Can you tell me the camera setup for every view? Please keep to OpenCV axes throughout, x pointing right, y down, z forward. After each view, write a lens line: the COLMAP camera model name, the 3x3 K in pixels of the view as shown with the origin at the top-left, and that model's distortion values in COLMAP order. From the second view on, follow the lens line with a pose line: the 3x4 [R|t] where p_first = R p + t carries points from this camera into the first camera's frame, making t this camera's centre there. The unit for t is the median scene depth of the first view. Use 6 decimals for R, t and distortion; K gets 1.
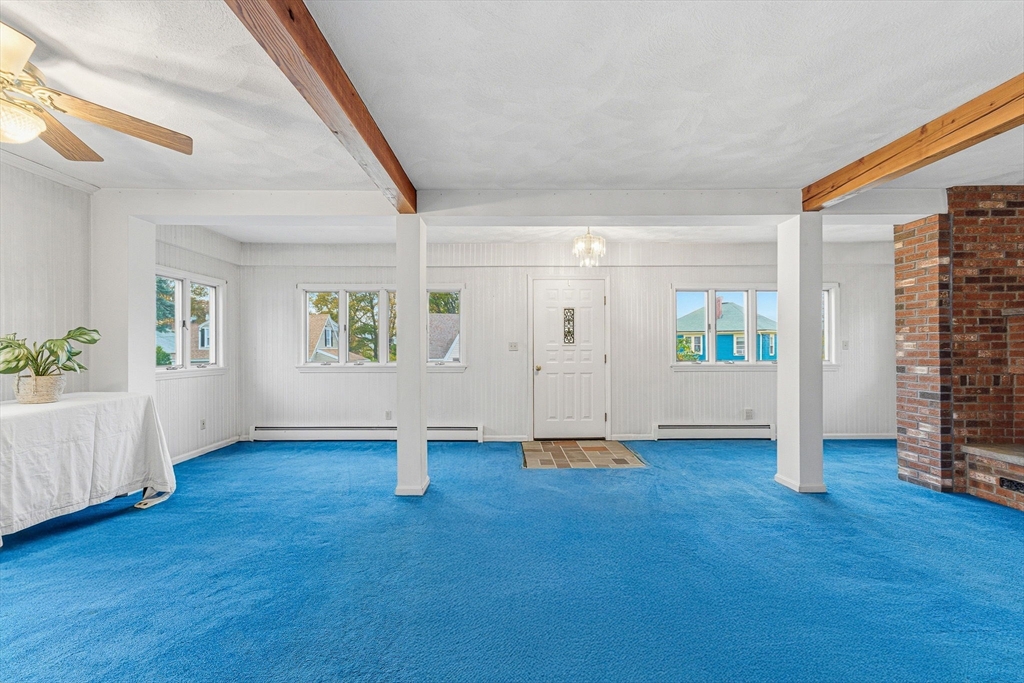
lens RADIAL K [[420.4, 0, 508.3], [0, 420.4, 344.2], [0, 0, 1]] dist [-0.000783, 0.000242]
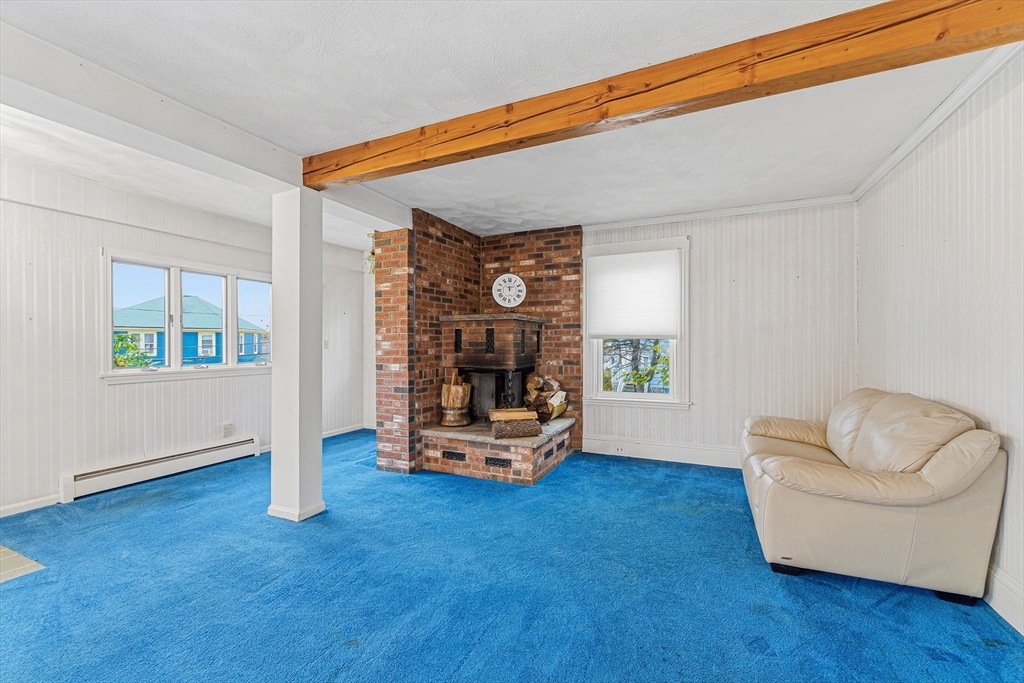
lens RADIAL K [[420.4, 0, 508.3], [0, 420.4, 344.2], [0, 0, 1]] dist [-0.000783, 0.000242]
pose [[0.426178, 0.001676, 0.904638, 0.117023], [-0.003807, 0.999993, -0.000060, 0.000376], [-0.904631, -0.003418, 0.426181, 0.272576]]
